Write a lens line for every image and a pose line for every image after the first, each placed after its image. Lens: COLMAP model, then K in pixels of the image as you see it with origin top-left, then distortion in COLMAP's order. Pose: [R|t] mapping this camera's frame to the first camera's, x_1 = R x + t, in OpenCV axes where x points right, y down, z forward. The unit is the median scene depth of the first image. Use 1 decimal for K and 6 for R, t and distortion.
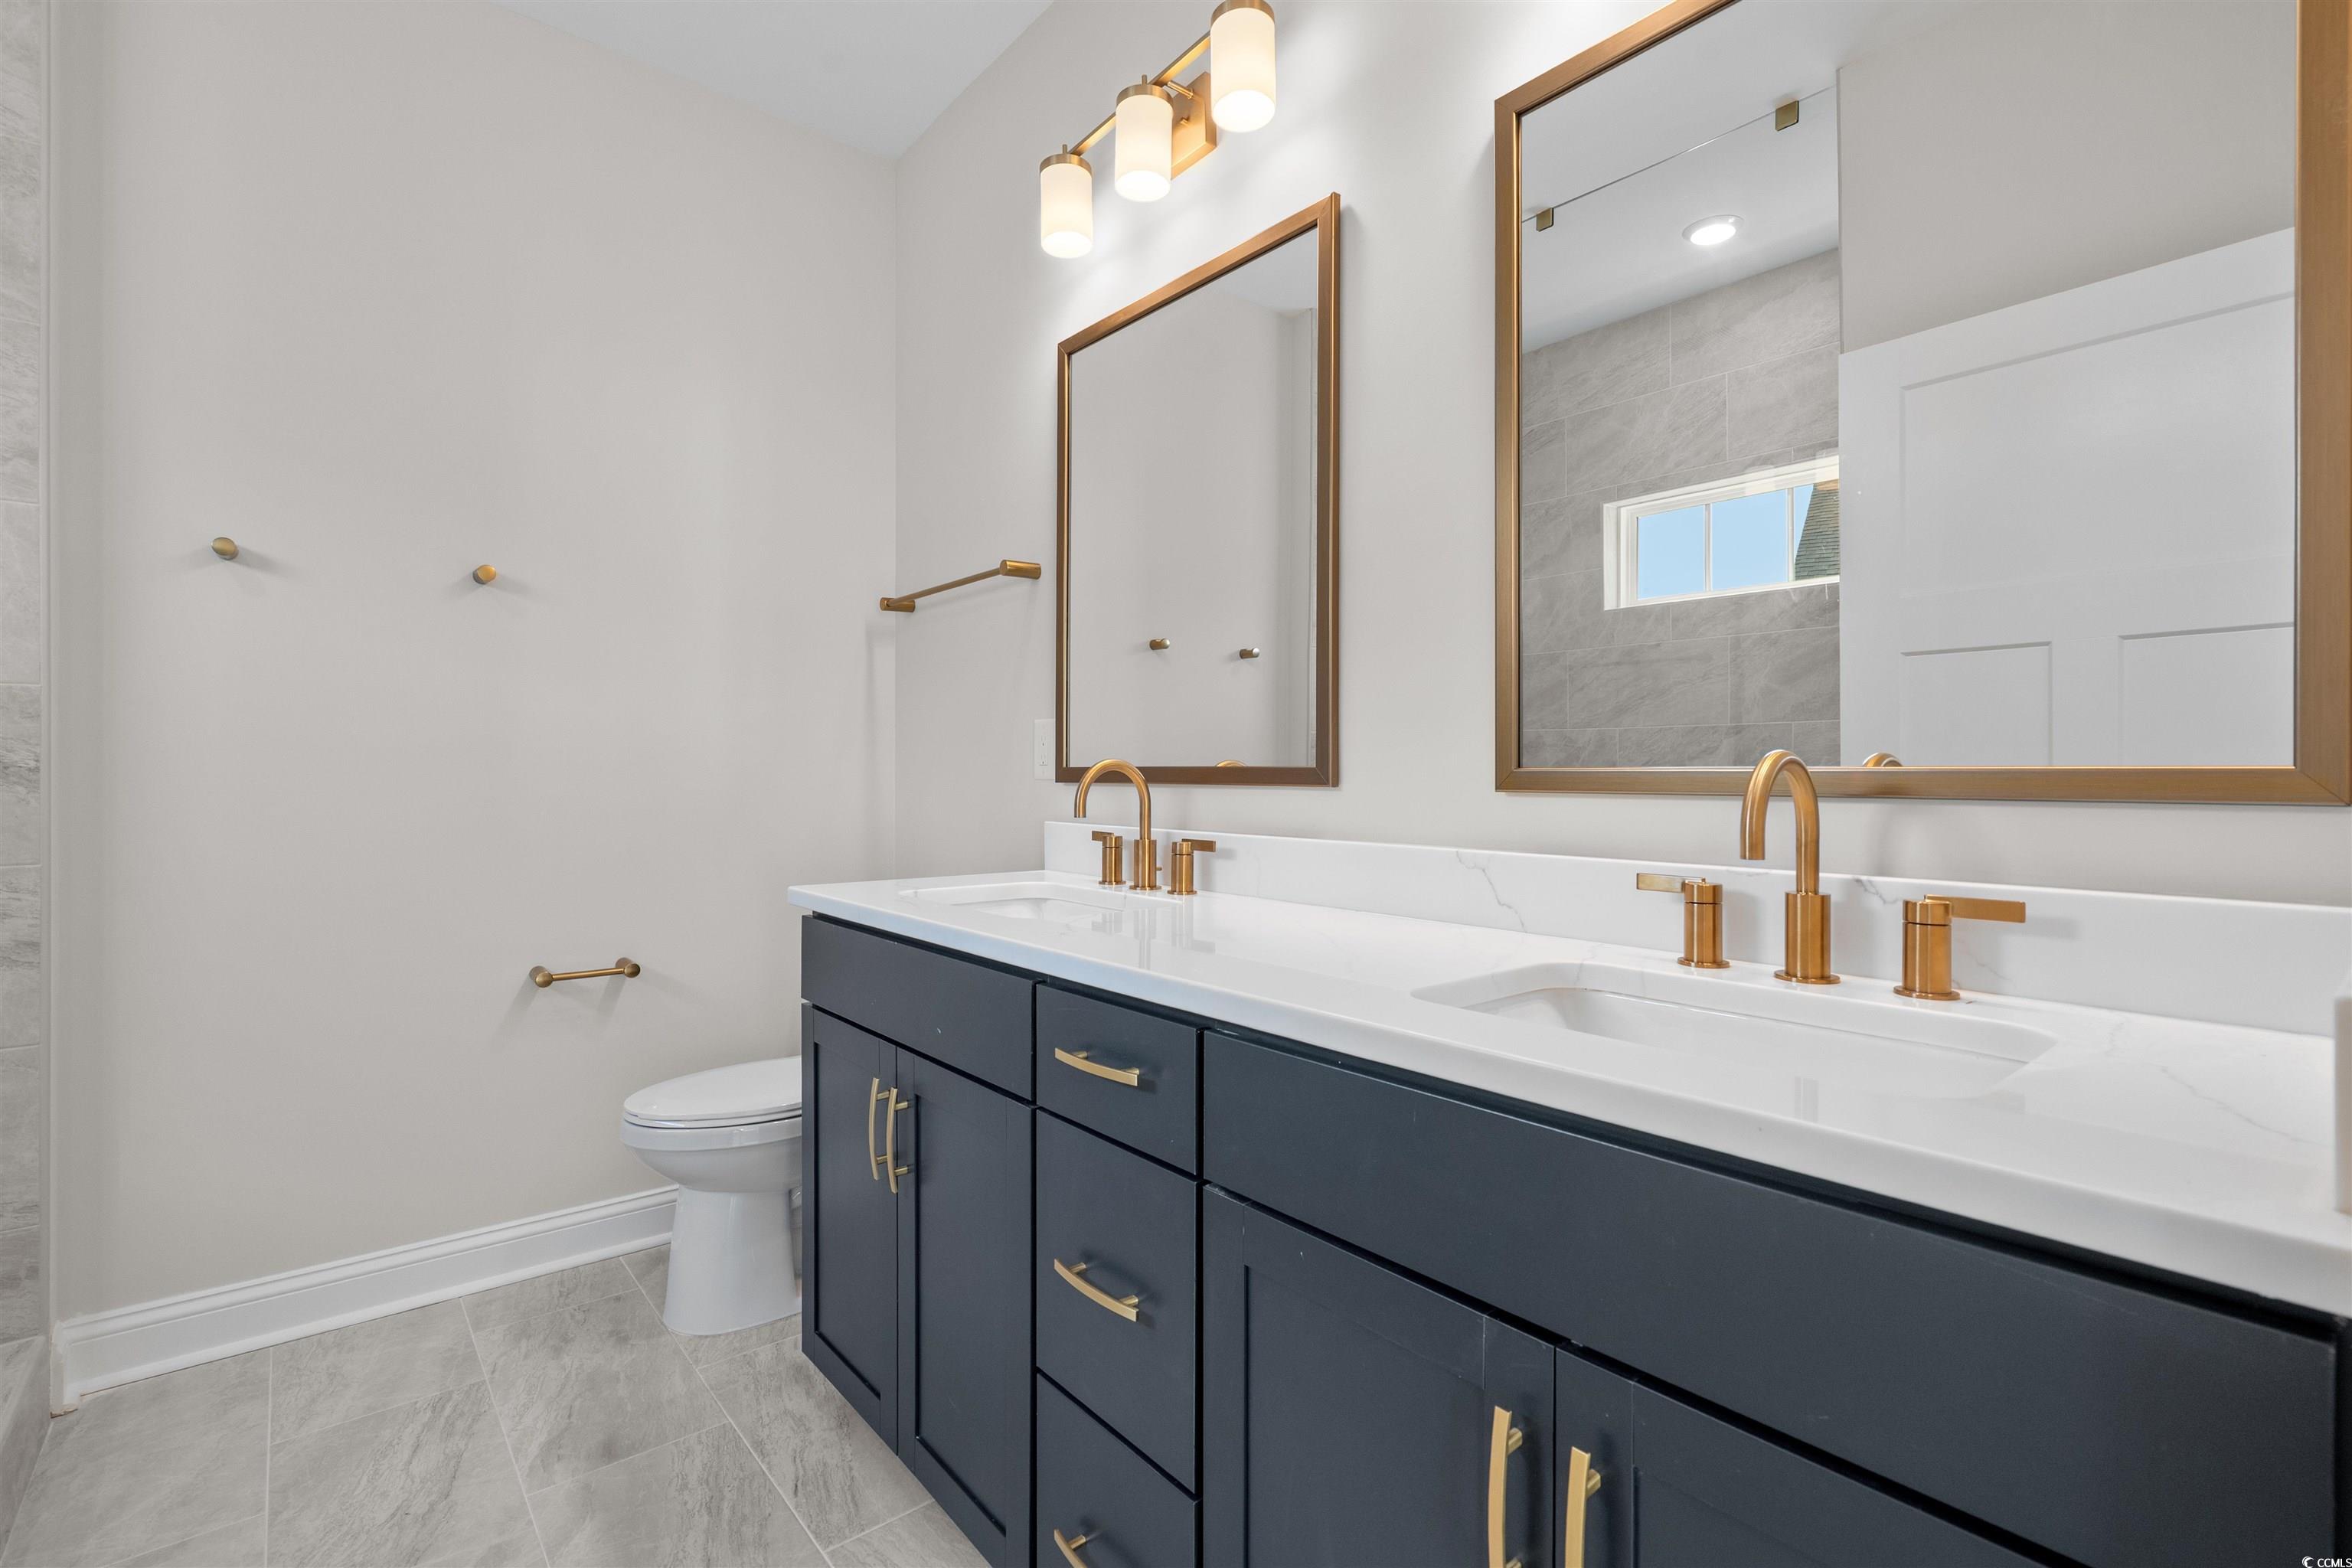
lens RADIAL K [[1073.8, 0, 1172.4], [0, 1073.8, 775.9], [0, 0, 1]] dist [-0.005882, 0.001358]
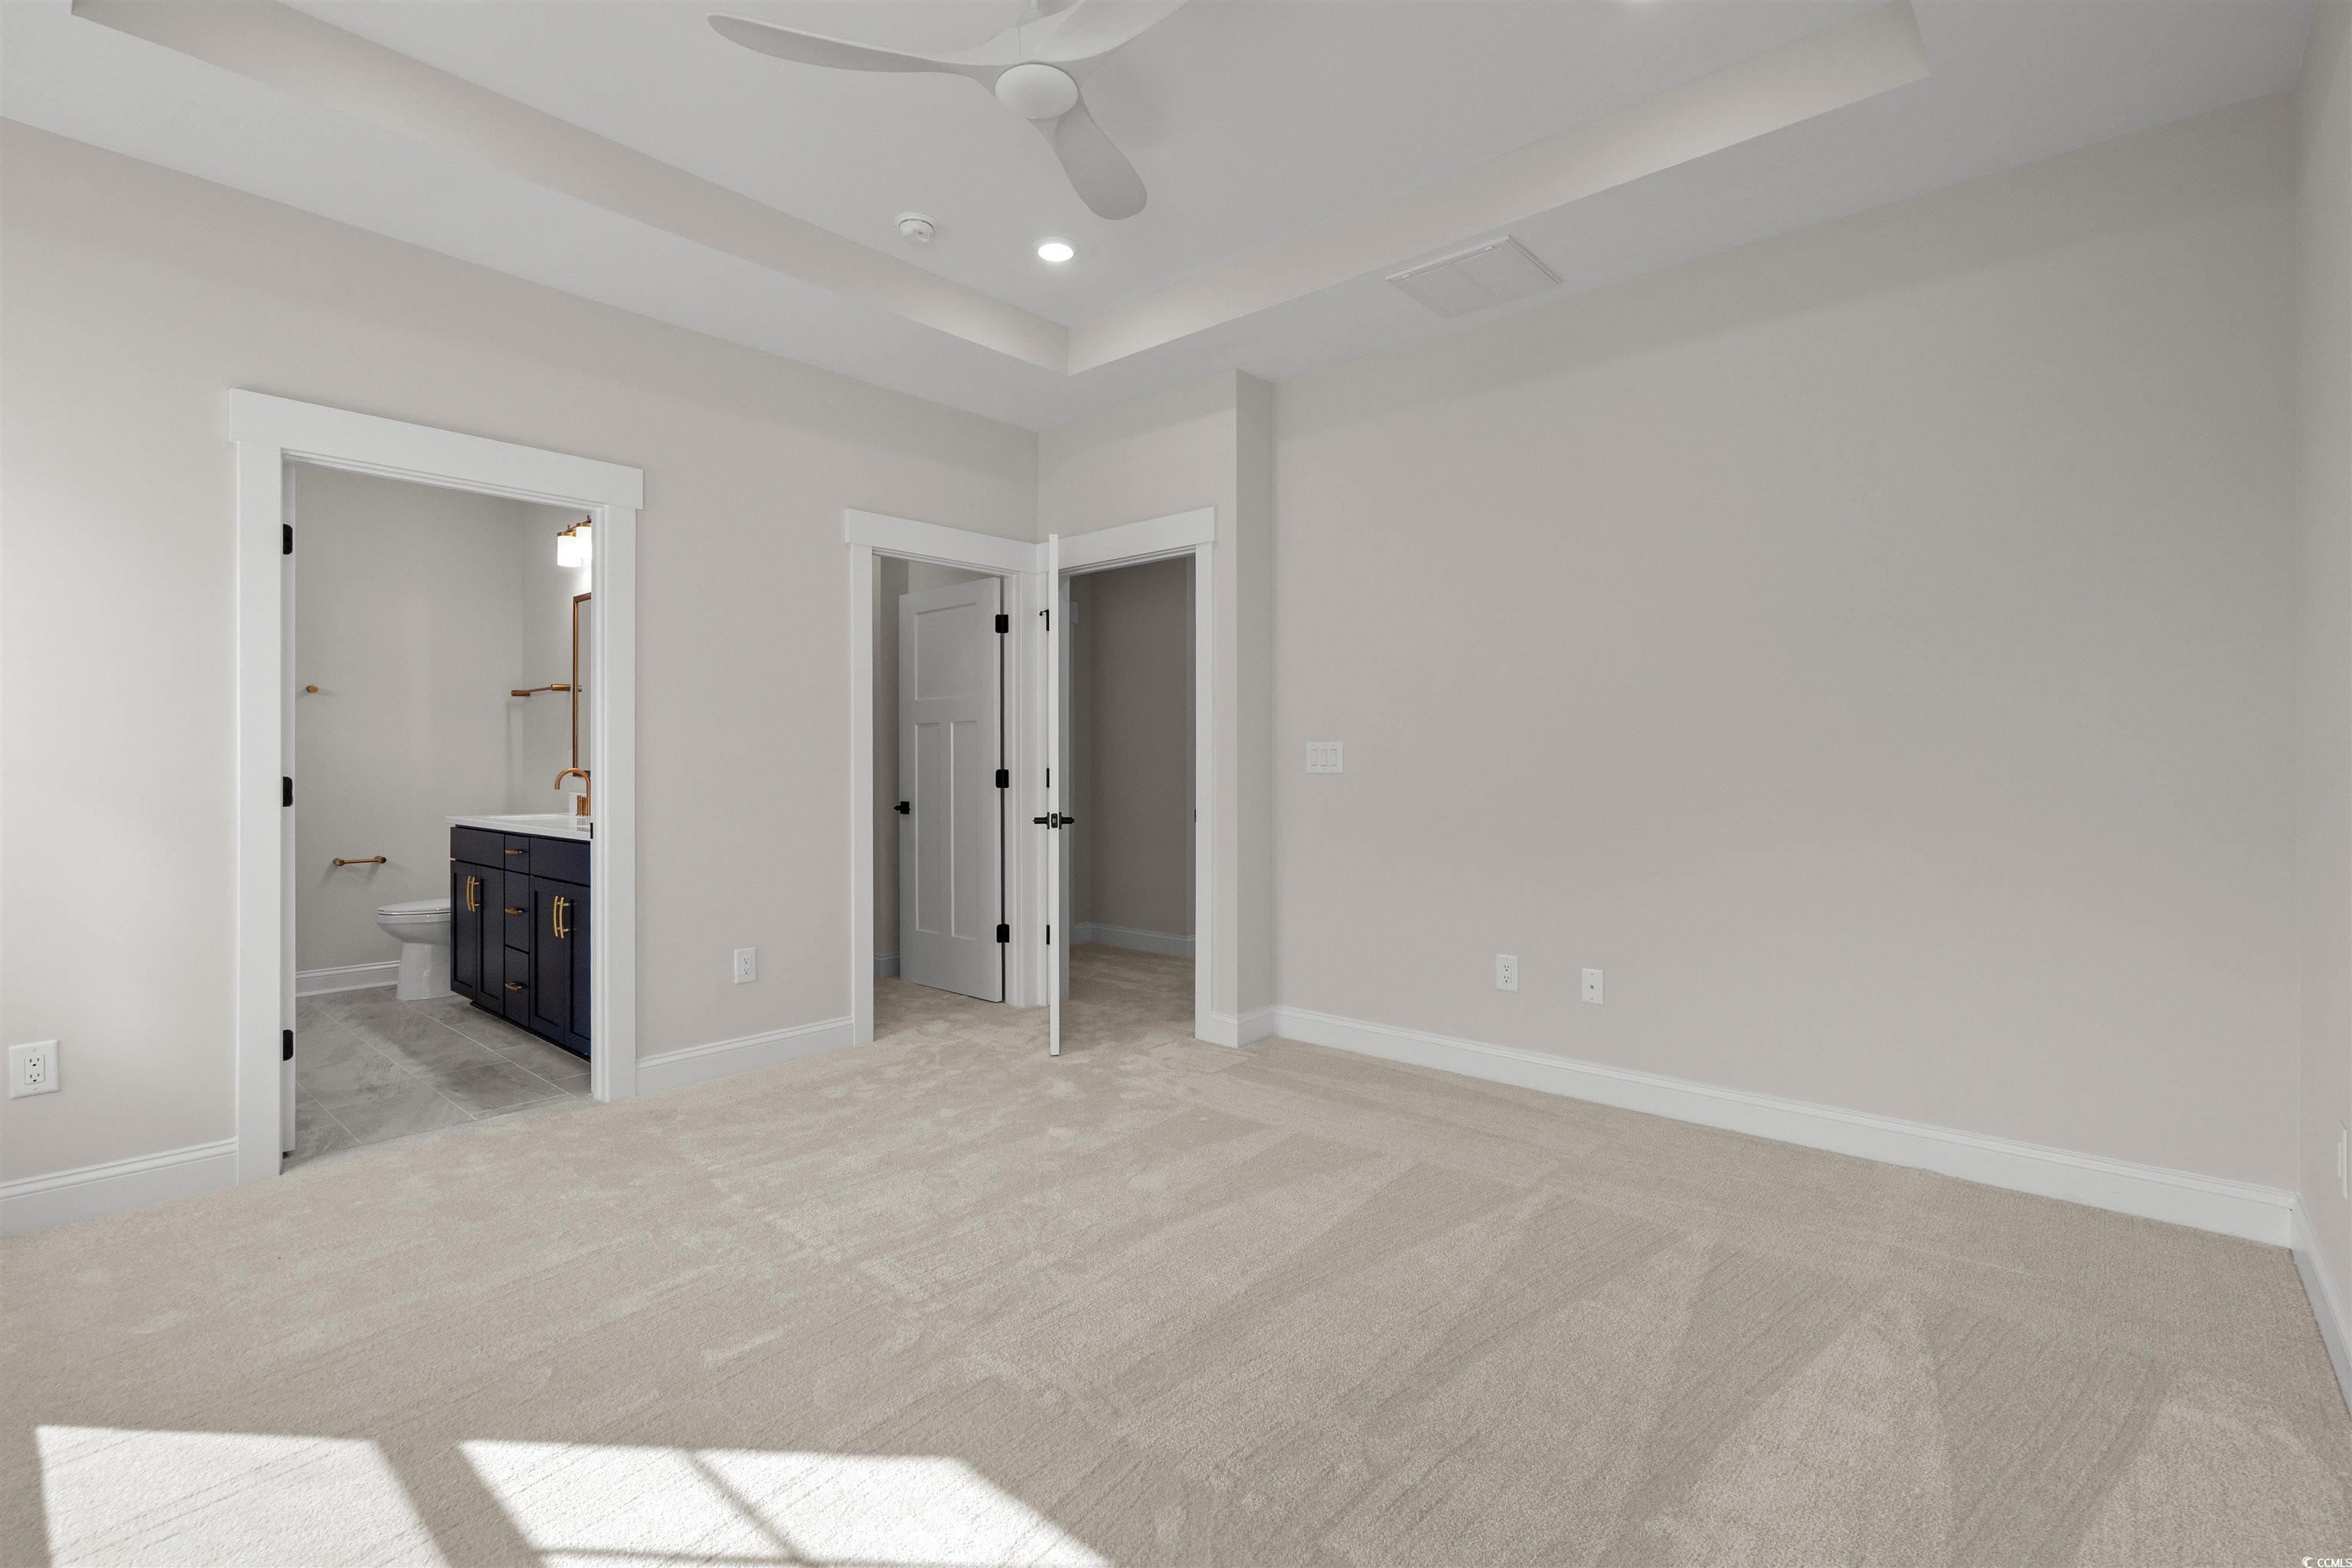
lens RADIAL K [[1073.8, 0, 1179.4], [0, 1073.8, 782.9], [0, 0, 1]] dist [-0.005882, 0.001358]
pose [[0.988567, -0.001553, 0.150774, 0.875753], [0.001118, 0.999995, 0.002971, 0.016068], [-0.150778, -0.002769, 0.988564, -1.592437]]
